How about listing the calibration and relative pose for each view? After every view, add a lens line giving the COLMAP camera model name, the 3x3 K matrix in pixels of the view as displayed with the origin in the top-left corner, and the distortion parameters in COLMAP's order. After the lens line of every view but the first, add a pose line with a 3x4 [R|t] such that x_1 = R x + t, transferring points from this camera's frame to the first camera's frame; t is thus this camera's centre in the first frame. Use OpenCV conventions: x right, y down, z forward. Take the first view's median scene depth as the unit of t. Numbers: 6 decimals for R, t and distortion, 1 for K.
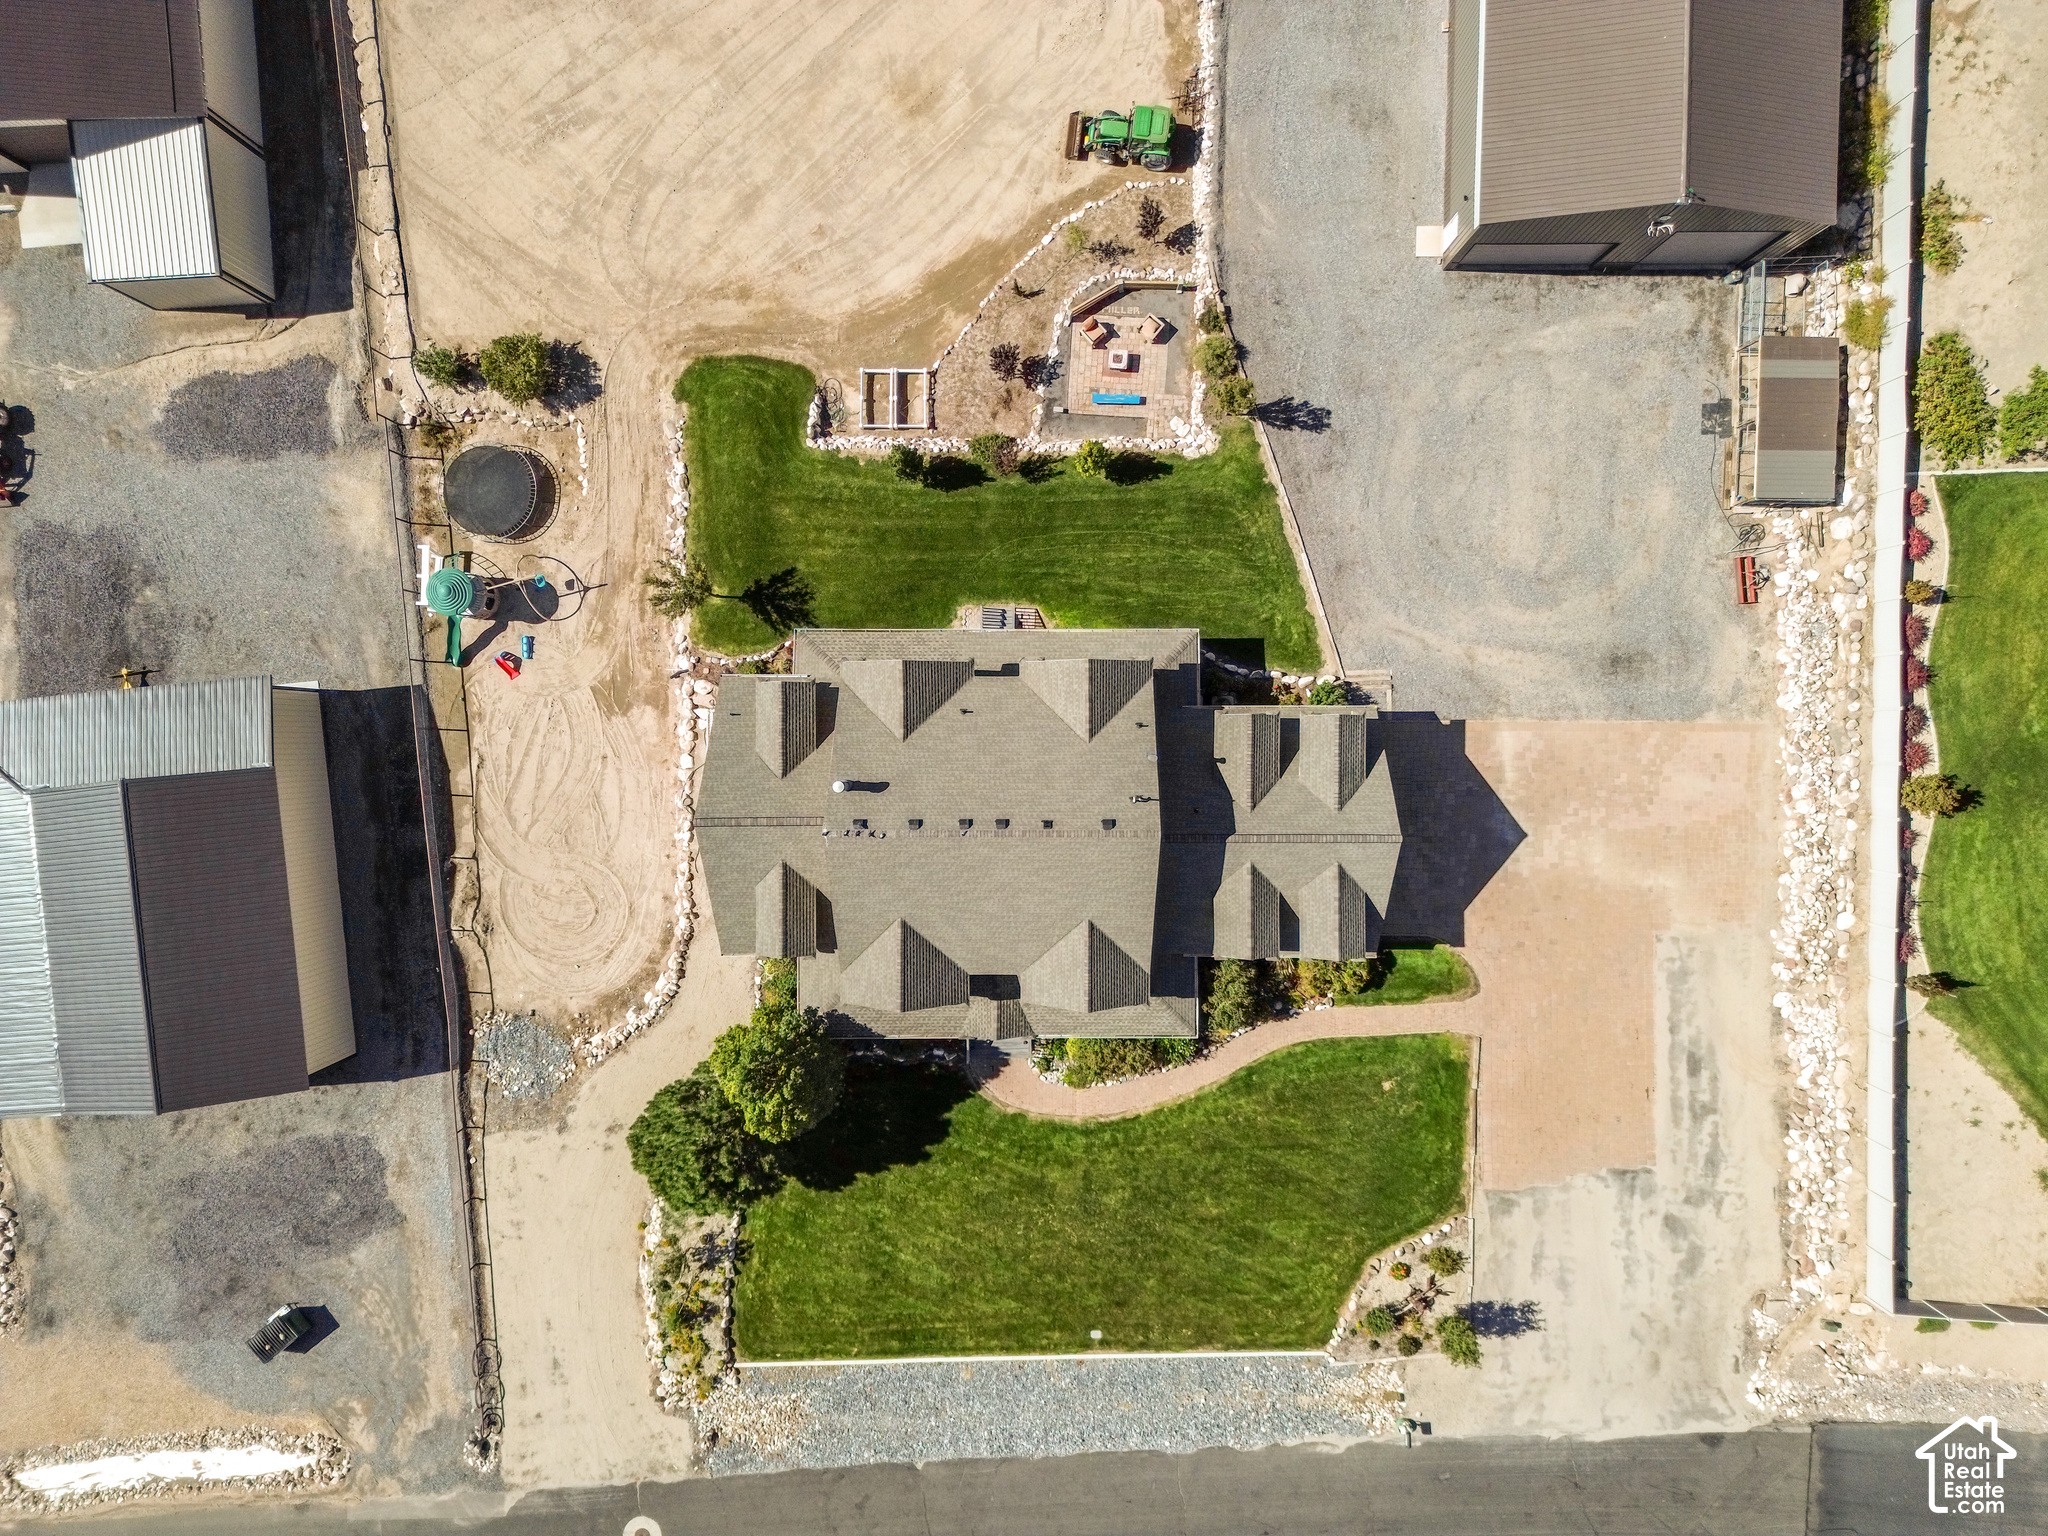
lens RADIAL K [[1406.4, 0, 1025.0], [0, 1406.4, 762.0], [0, 0, 1]] dist [0.025076, -0.002056]
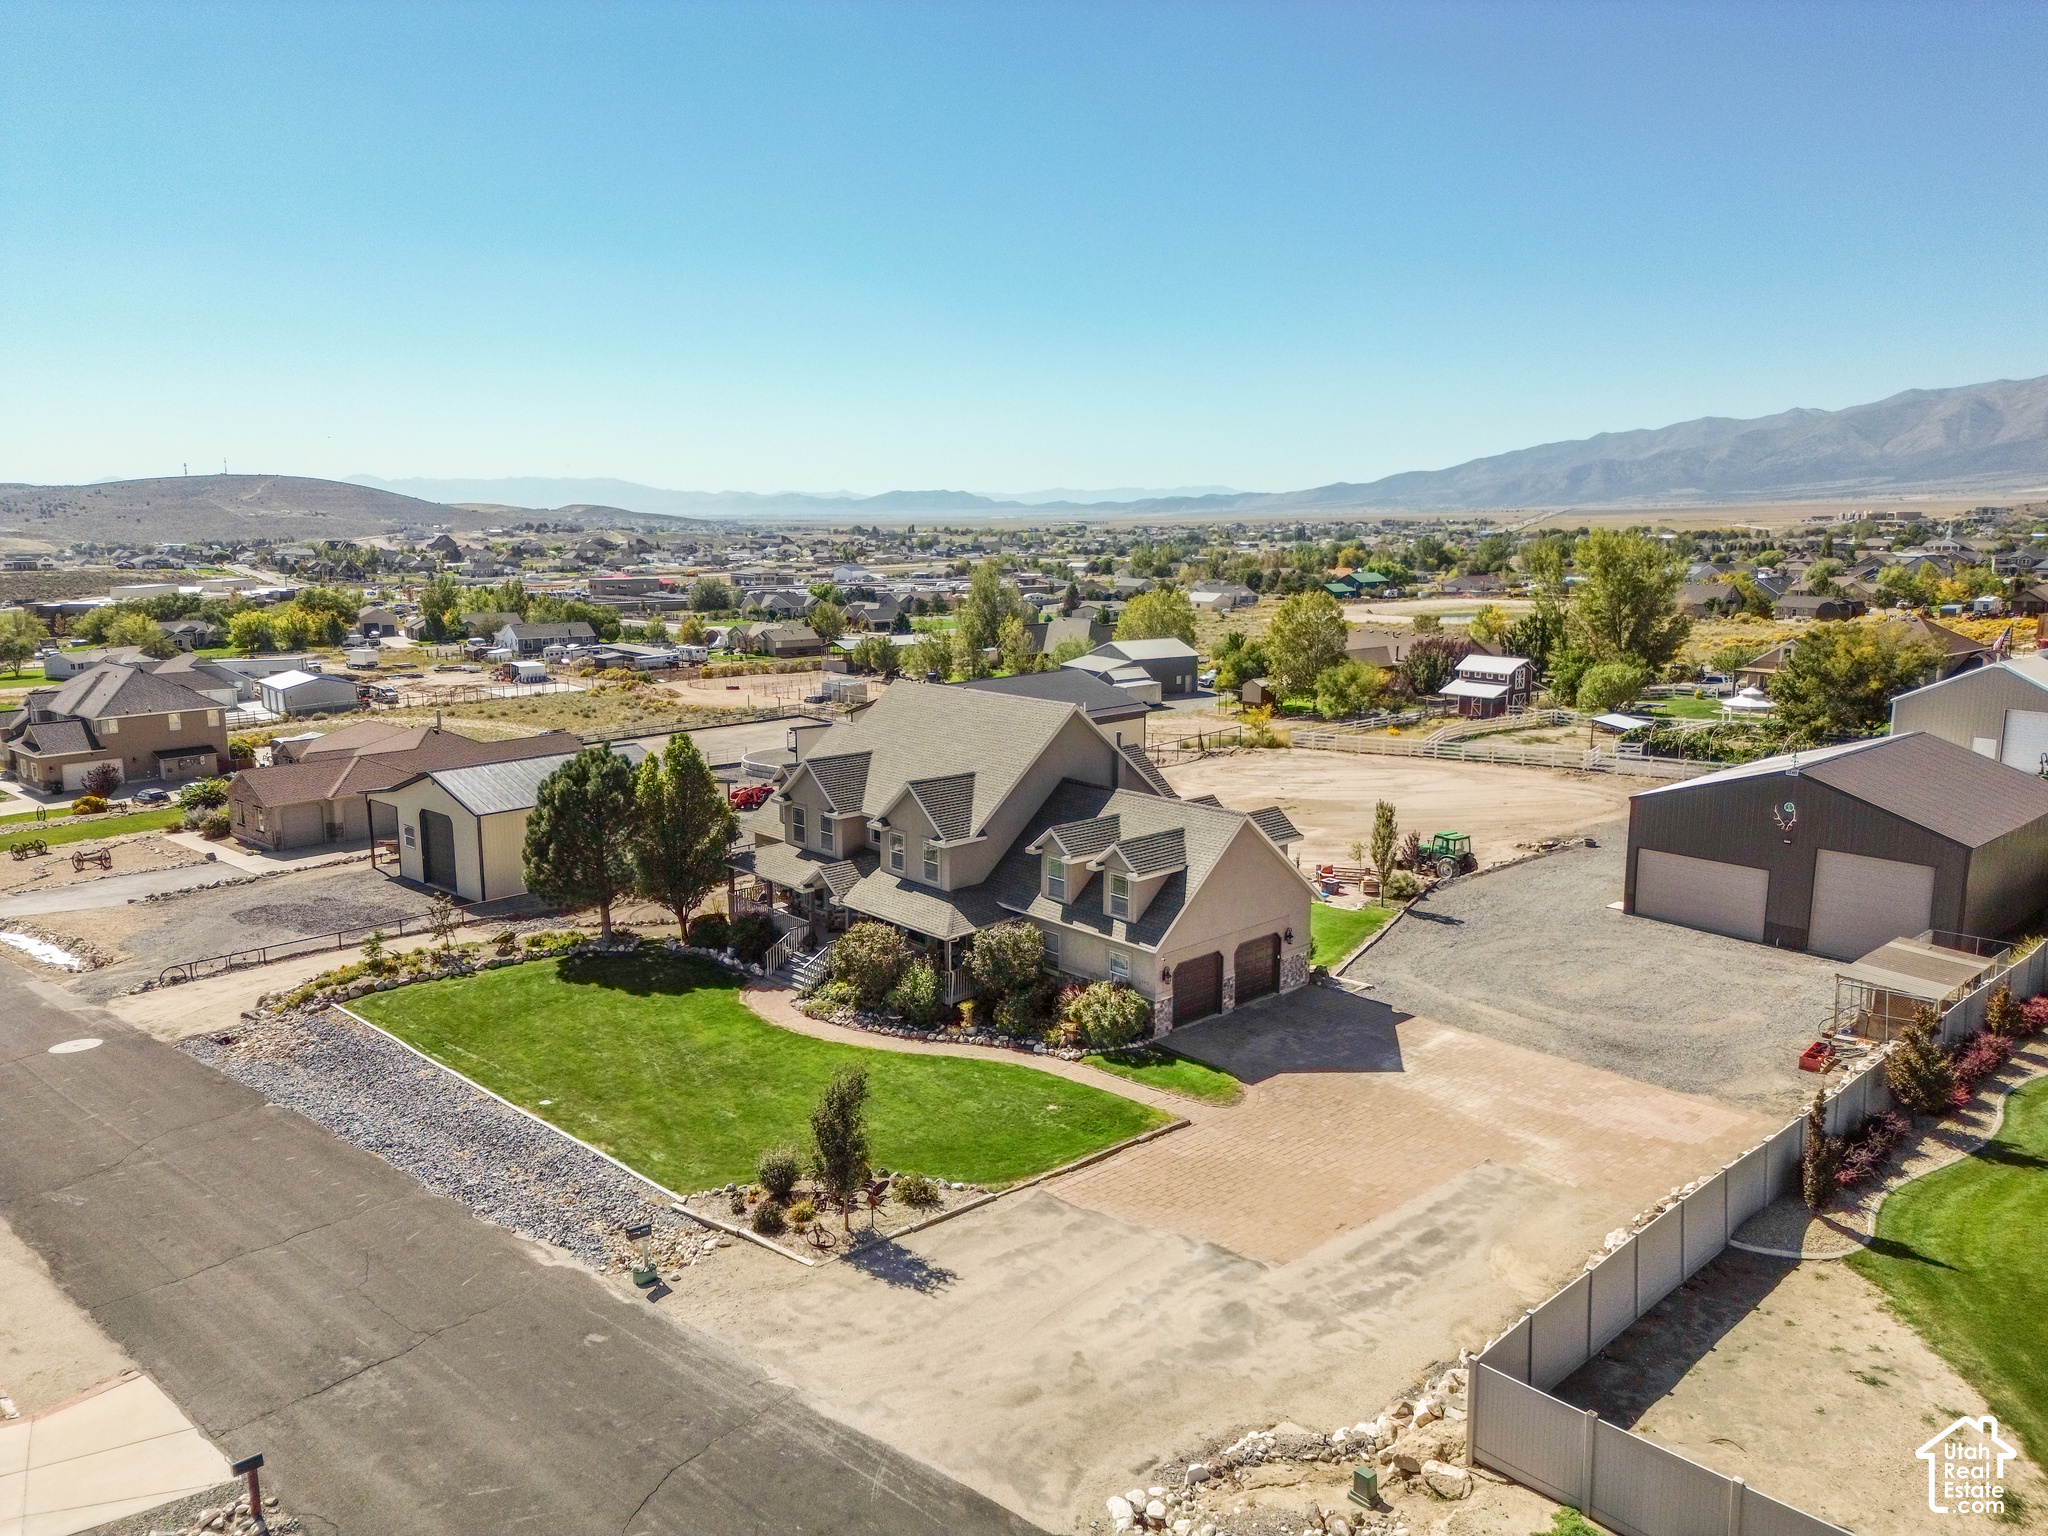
lens RADIAL K [[1436.2, 0, 1024.0], [0, 1436.2, 768.0], [0, 0, 1]] dist [0.077582, -0.077620]
pose [[0.679881, 0.139266, -0.719977, 0.763076], [-0.733029, 0.101299, -0.672612, 0.728058], [-0.020739, 0.985060, 0.170958, 0.694018]]
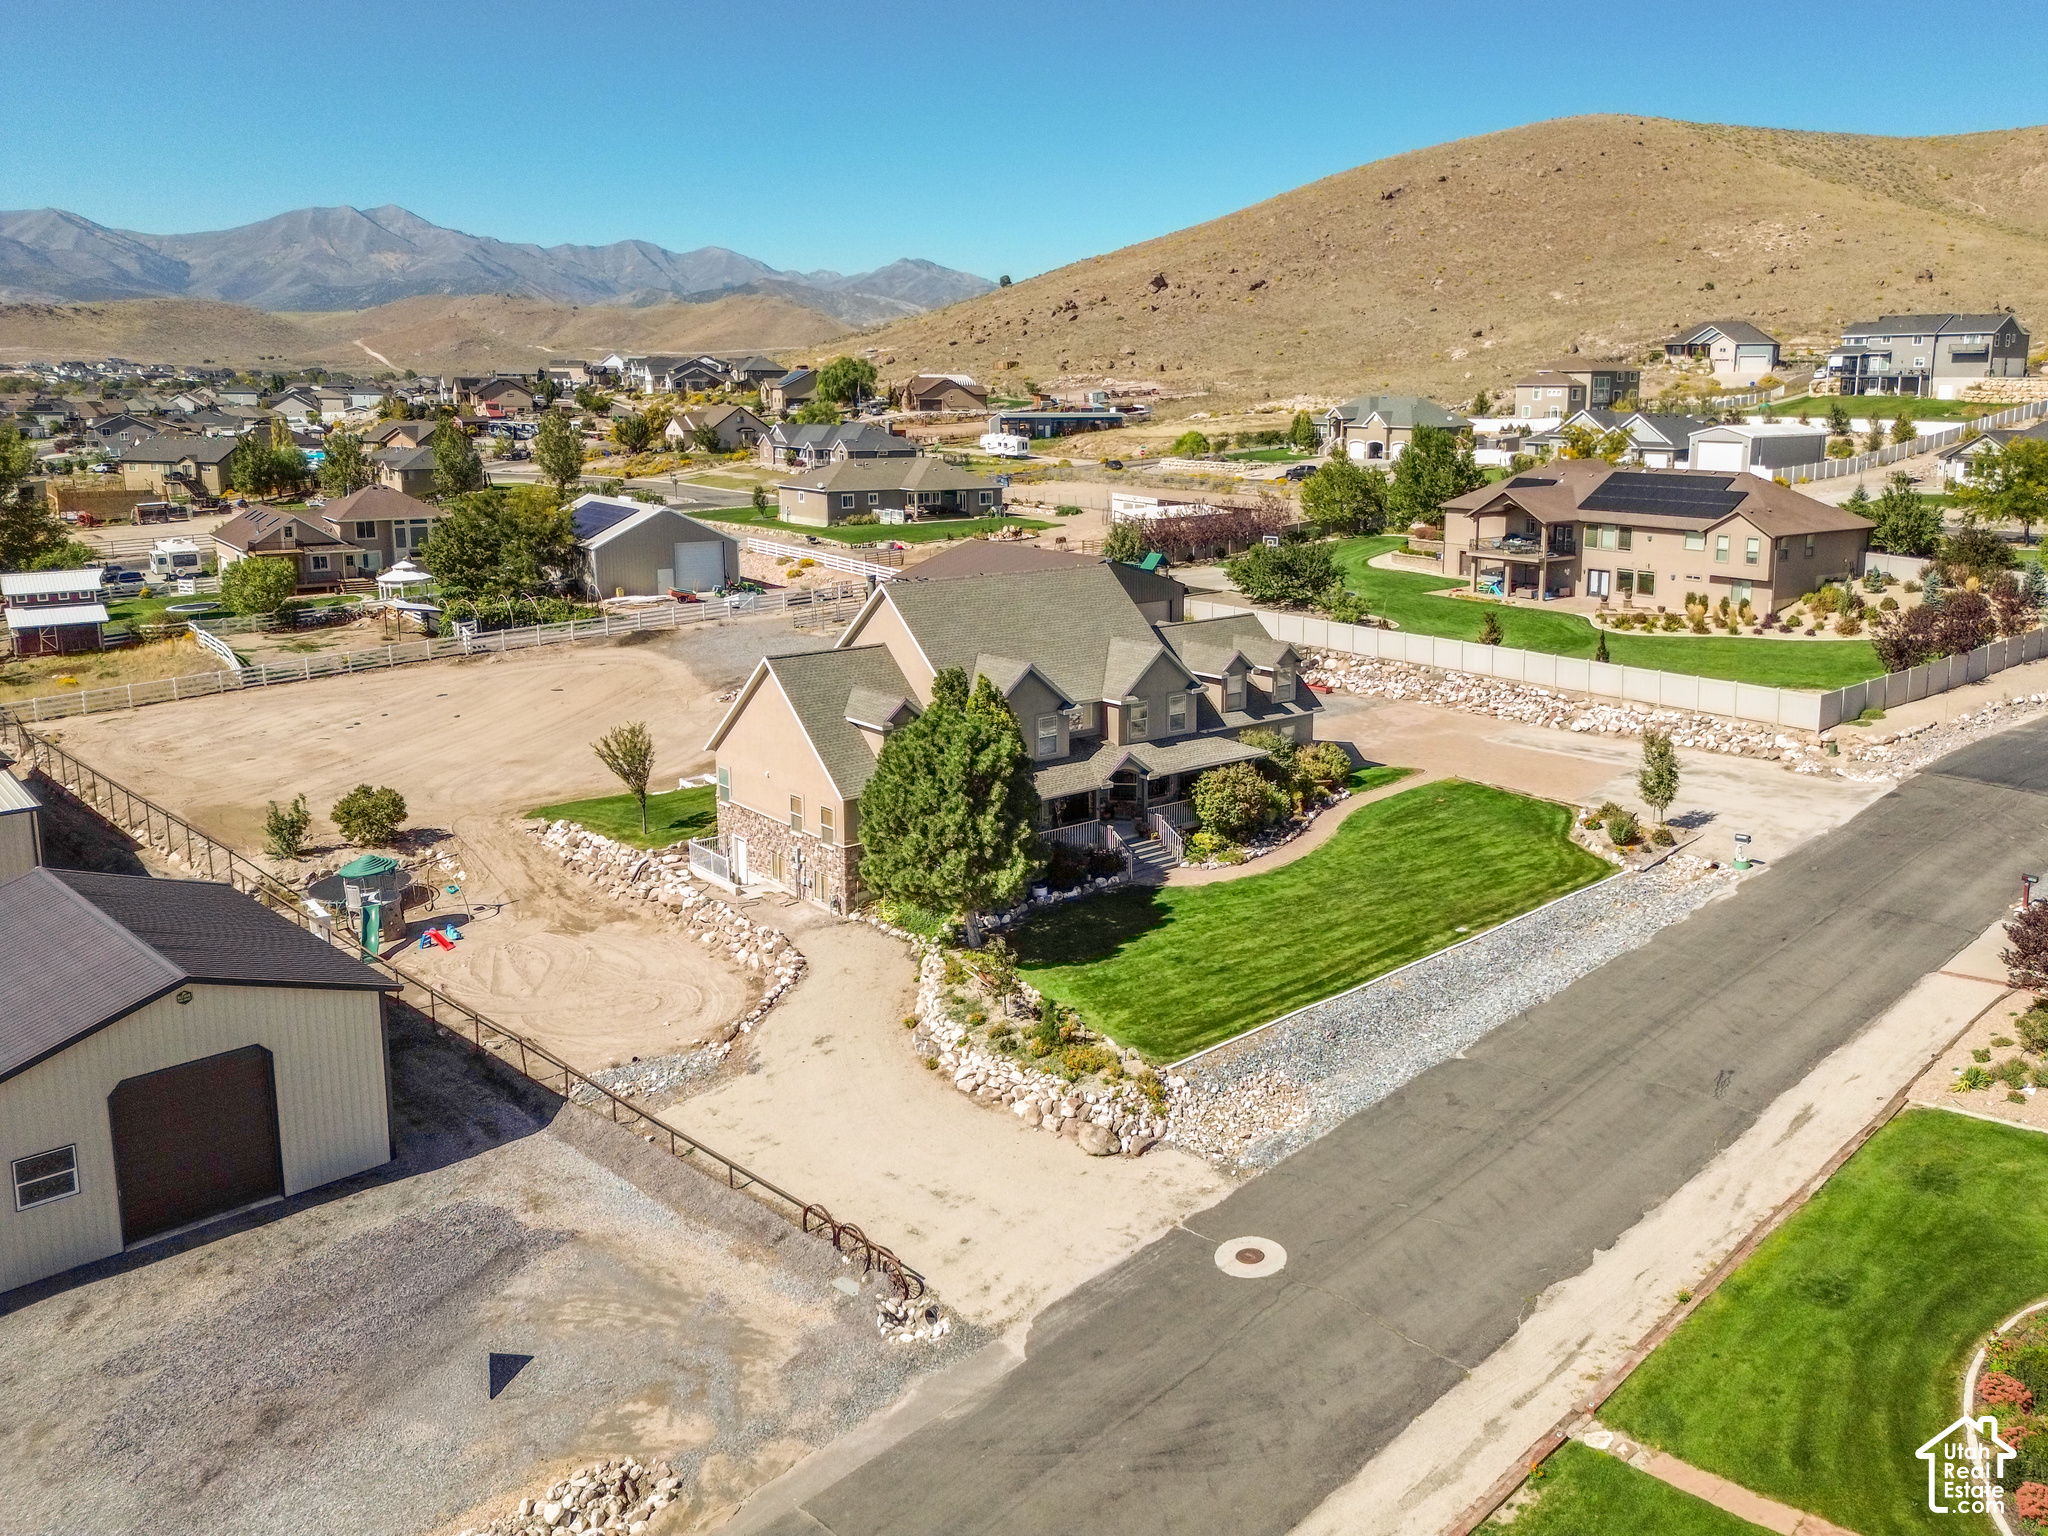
lens RADIAL K [[1616.8, 0, 1157.5], [0, 1616.8, 669.9], [0, 0, 1]] dist [0.091708, -0.098821]
pose [[0.749484, -0.103074, 0.653949, -0.706409], [0.662022, 0.115948, -0.740461, 0.992810], [0.000498, 0.987893, 0.155139, 0.705731]]
